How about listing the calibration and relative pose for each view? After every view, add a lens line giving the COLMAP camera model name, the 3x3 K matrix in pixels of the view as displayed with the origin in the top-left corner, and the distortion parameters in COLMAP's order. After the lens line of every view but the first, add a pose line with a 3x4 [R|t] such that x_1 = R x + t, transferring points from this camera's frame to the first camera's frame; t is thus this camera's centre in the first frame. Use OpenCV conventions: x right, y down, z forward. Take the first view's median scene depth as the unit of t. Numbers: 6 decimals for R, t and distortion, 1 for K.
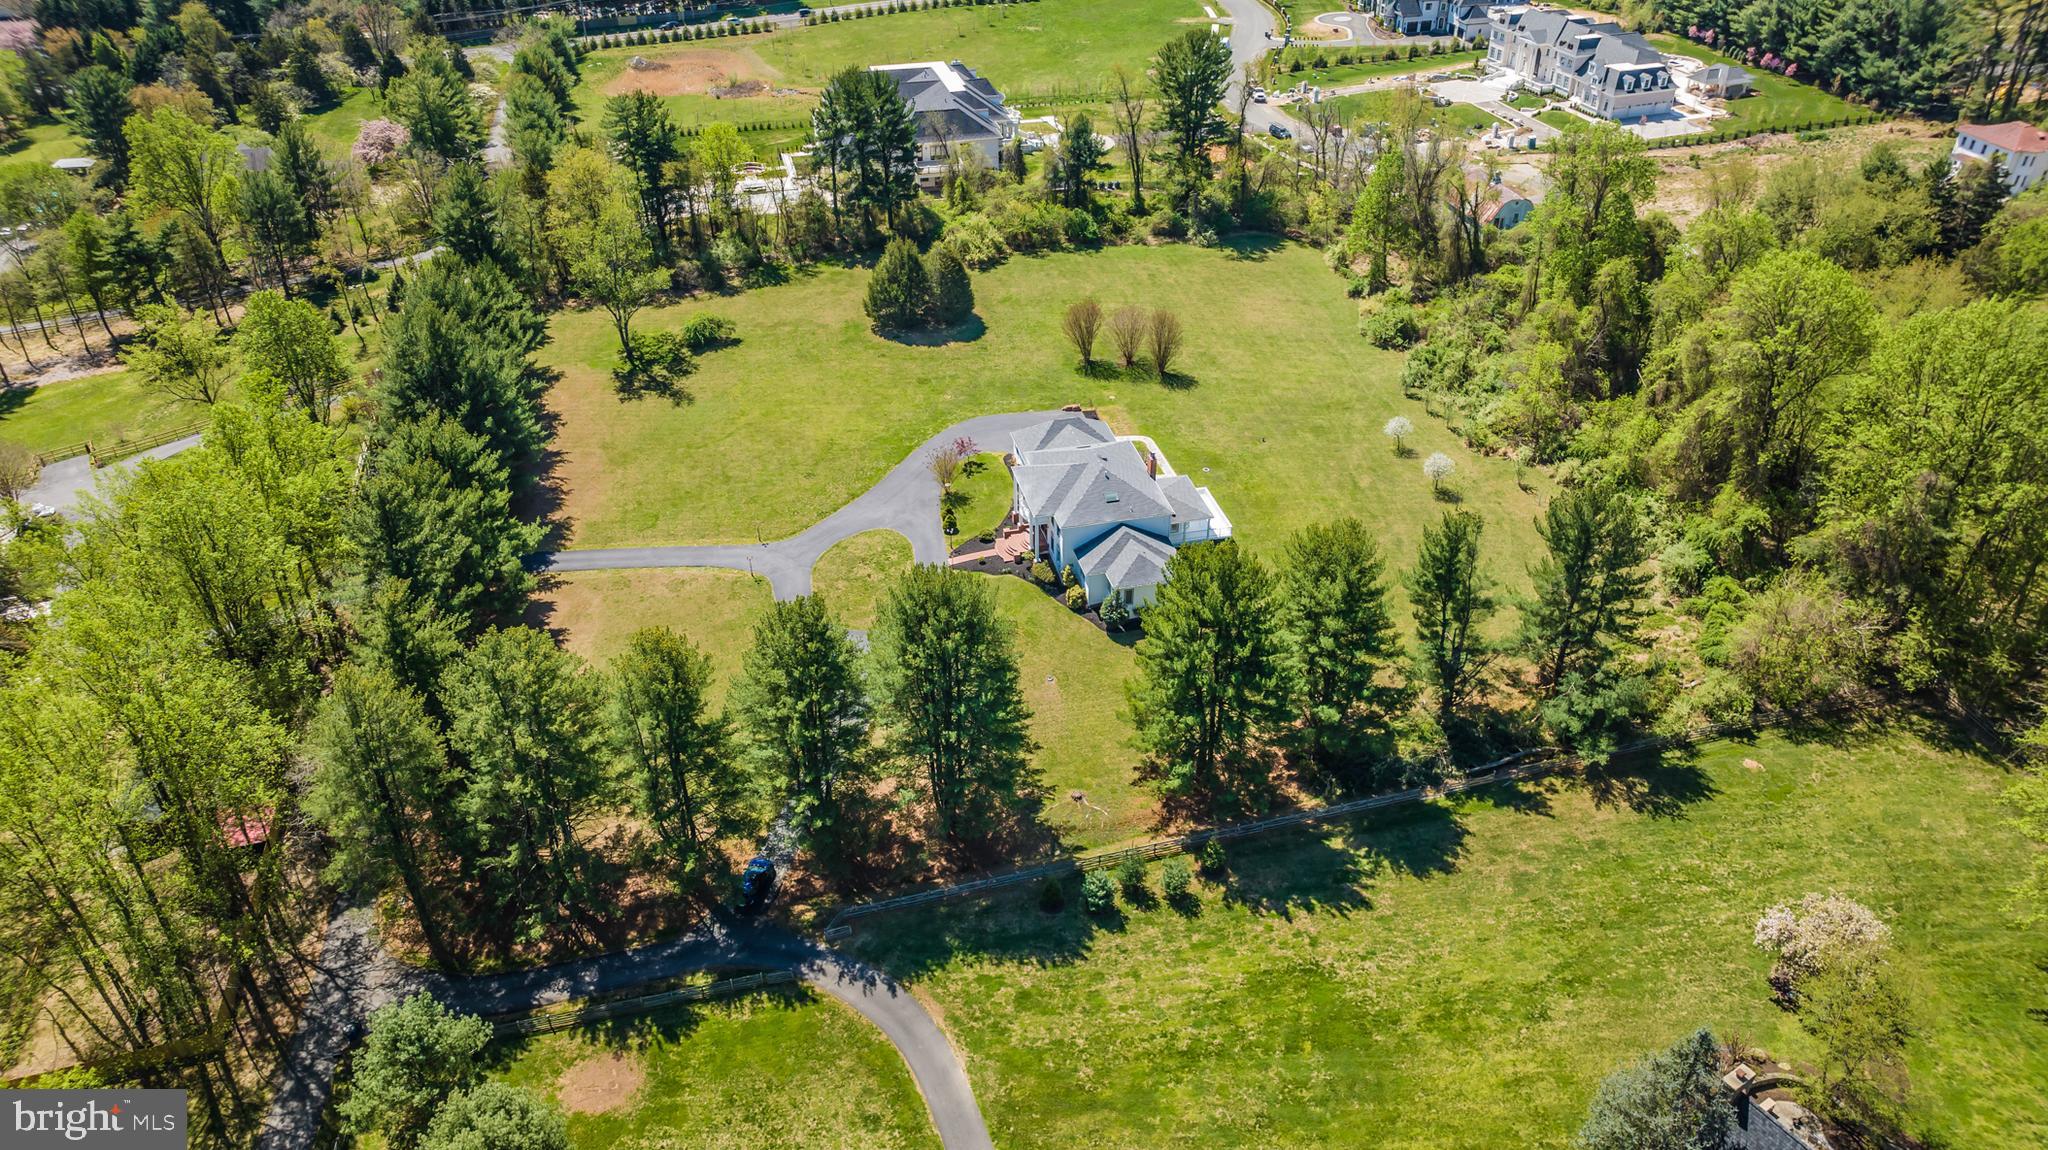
lens RADIAL K [[1439.6, 0, 1028.4], [0, 1439.6, 581.8], [0, 0, 1]] dist [-0.024795, 0.000449]
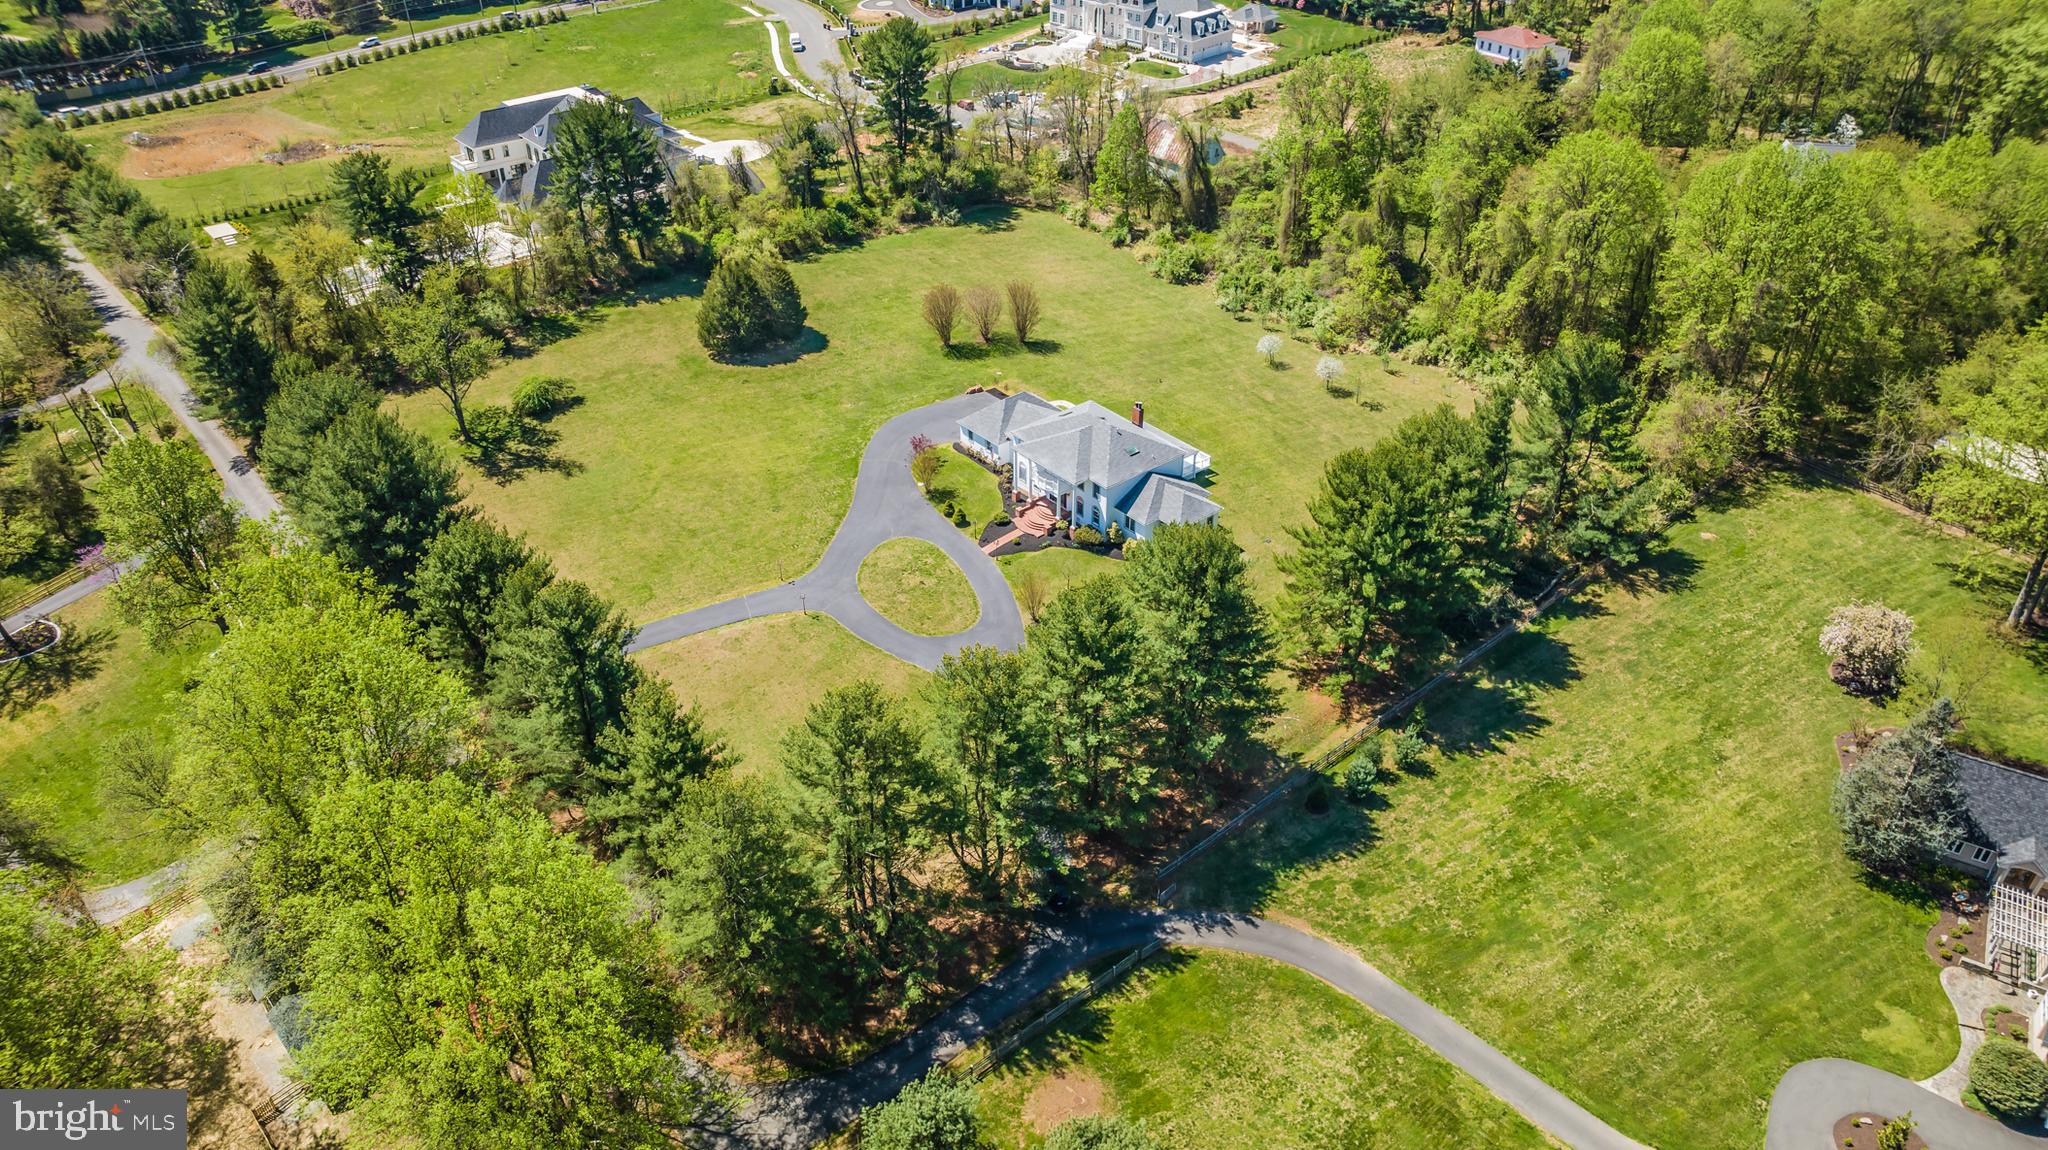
lens RADIAL K [[1439.6, 0, 1028.4], [0, 1439.6, 581.8], [0, 0, 1]] dist [-0.024795, 0.000449]
pose [[0.894597, -0.250095, 0.370335, -0.358586], [0.249765, 0.967030, 0.049711, -0.031284], [-0.370557, 0.048026, 0.927567, 0.046798]]
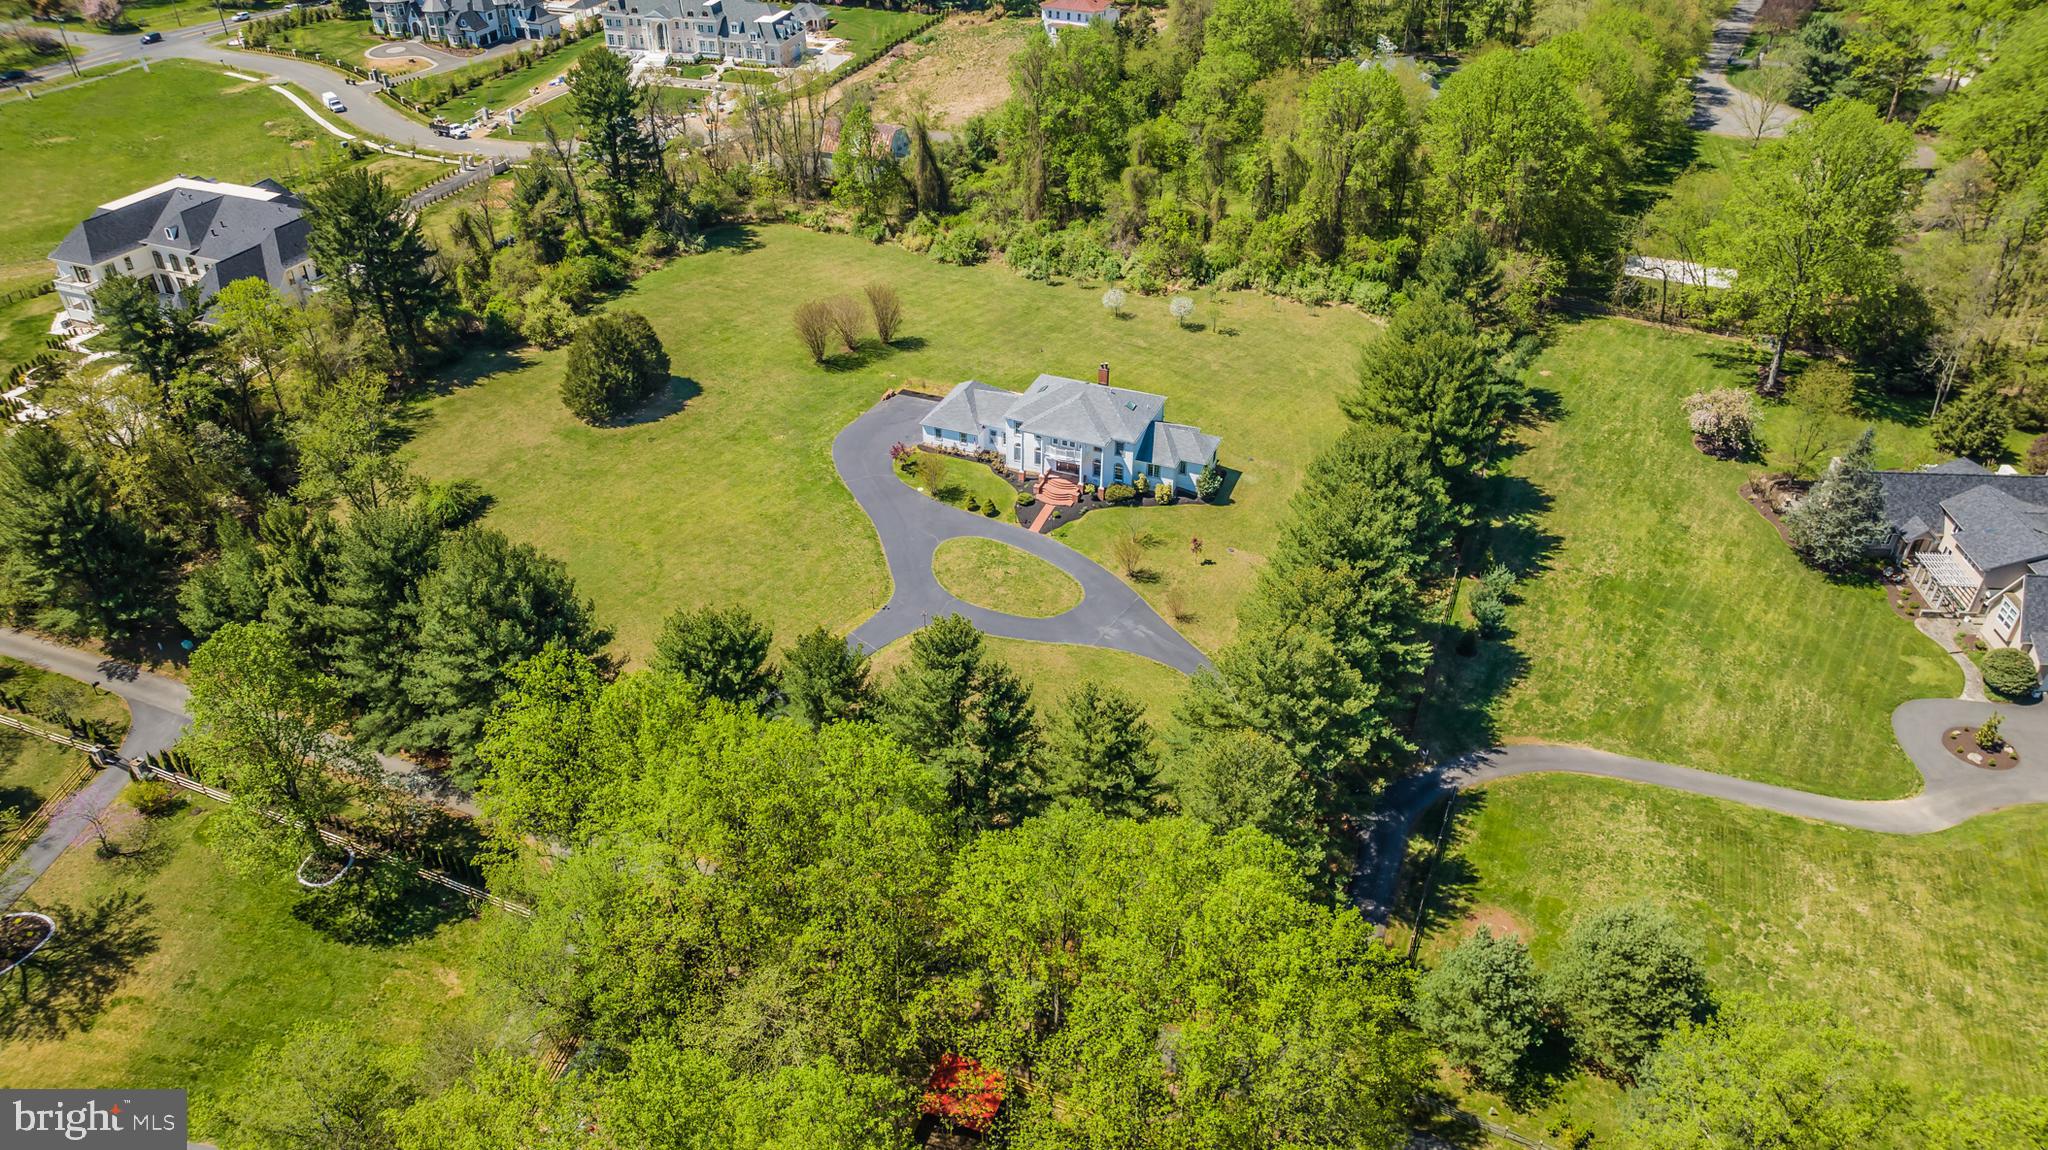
lens RADIAL K [[1439.6, 0, 1028.4], [0, 1439.6, 581.8], [0, 0, 1]] dist [-0.024795, 0.000449]
pose [[0.581156, -0.454452, 0.675078, -0.683368], [0.455663, 0.869033, 0.192752, -0.162058], [-0.674262, 0.195589, 0.712121, 0.237865]]
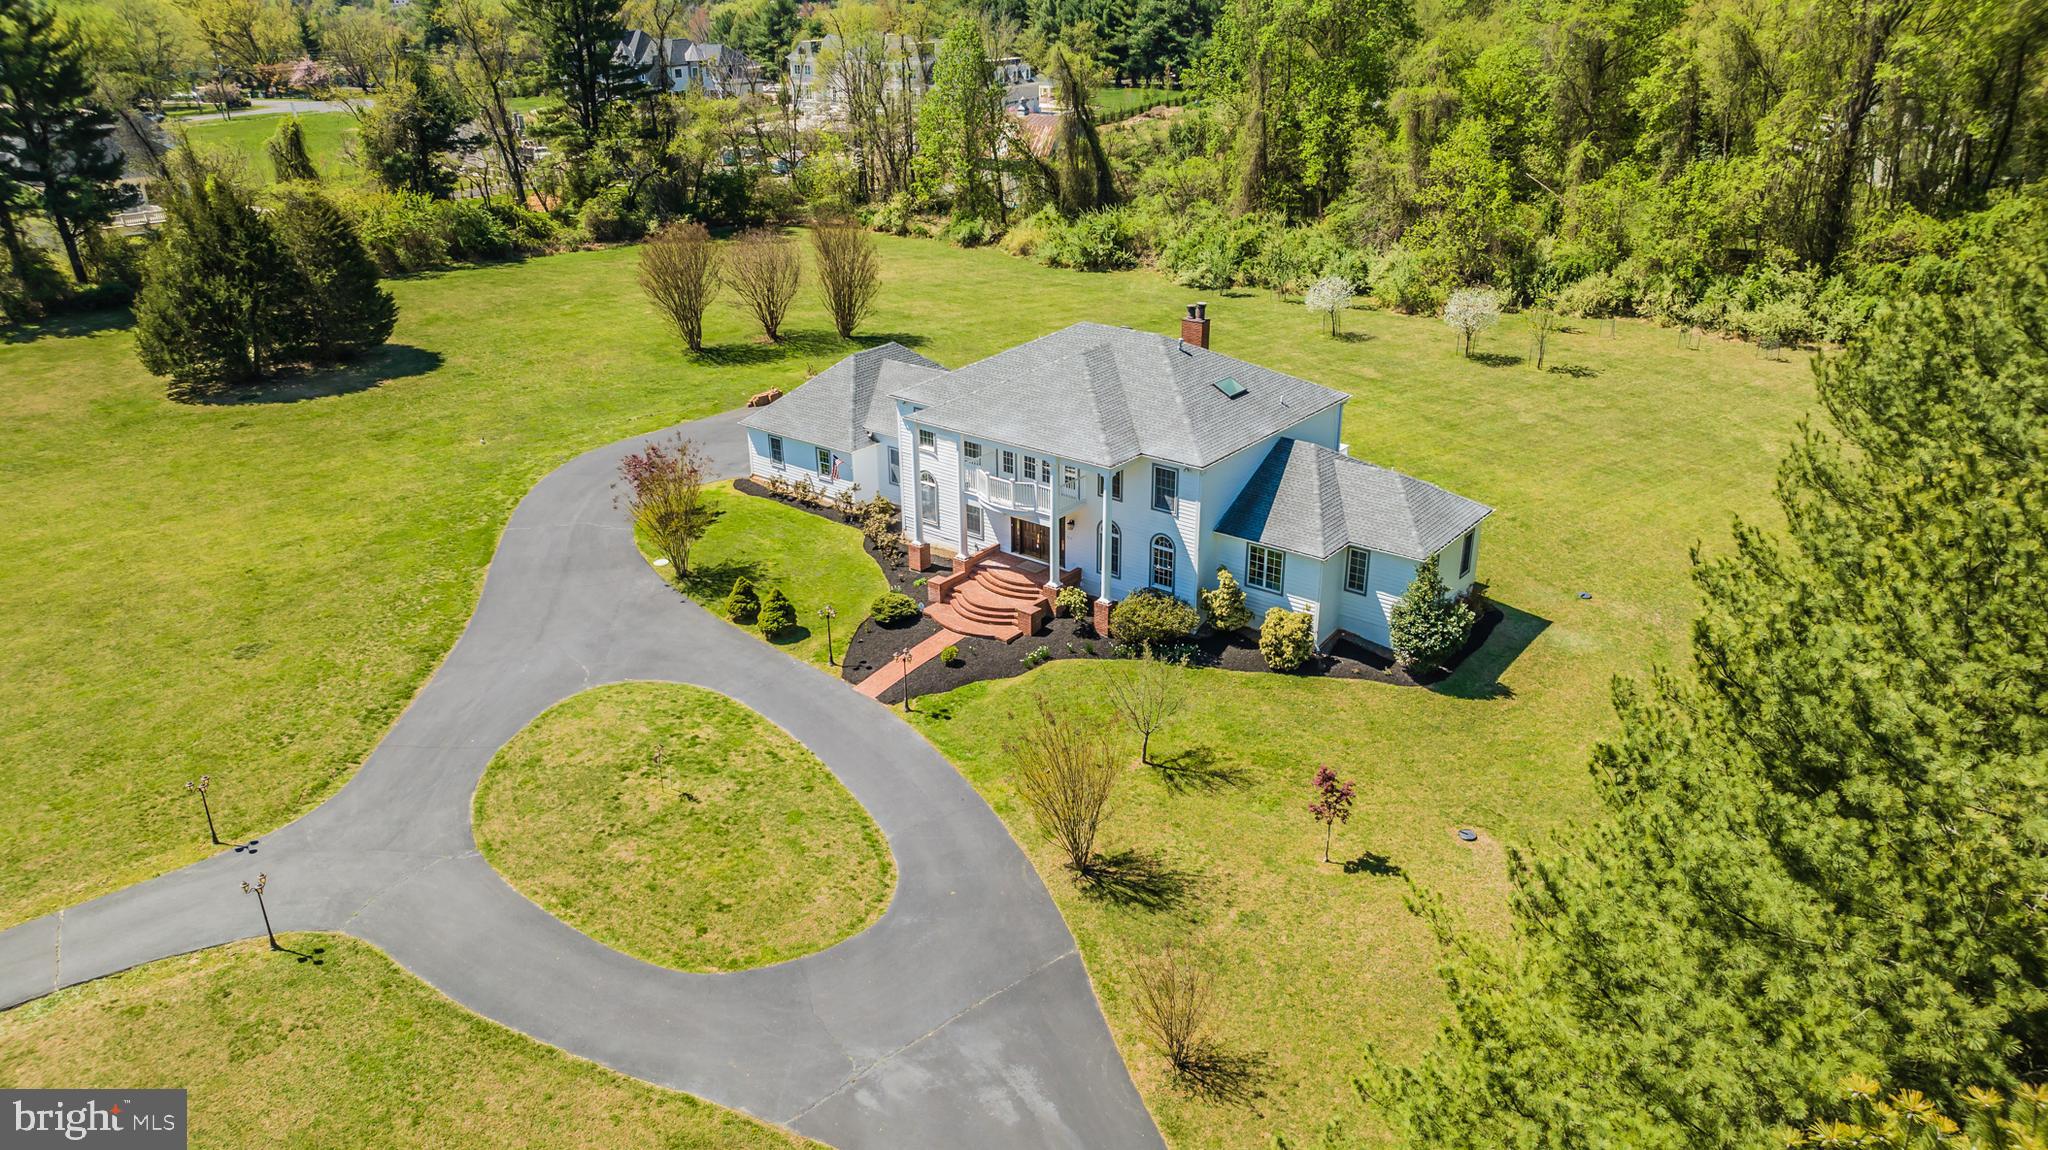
lens RADIAL K [[1443.5, 0, 1029.7], [0, 1443.5, 573.3], [0, 0, 1]] dist [-0.022982, -0.002085]
pose [[0.784685, -0.245916, 0.569029, -0.189566], [0.353849, 0.931392, -0.085437, 0.002924], [-0.508979, 0.268392, 0.817867, 0.605415]]
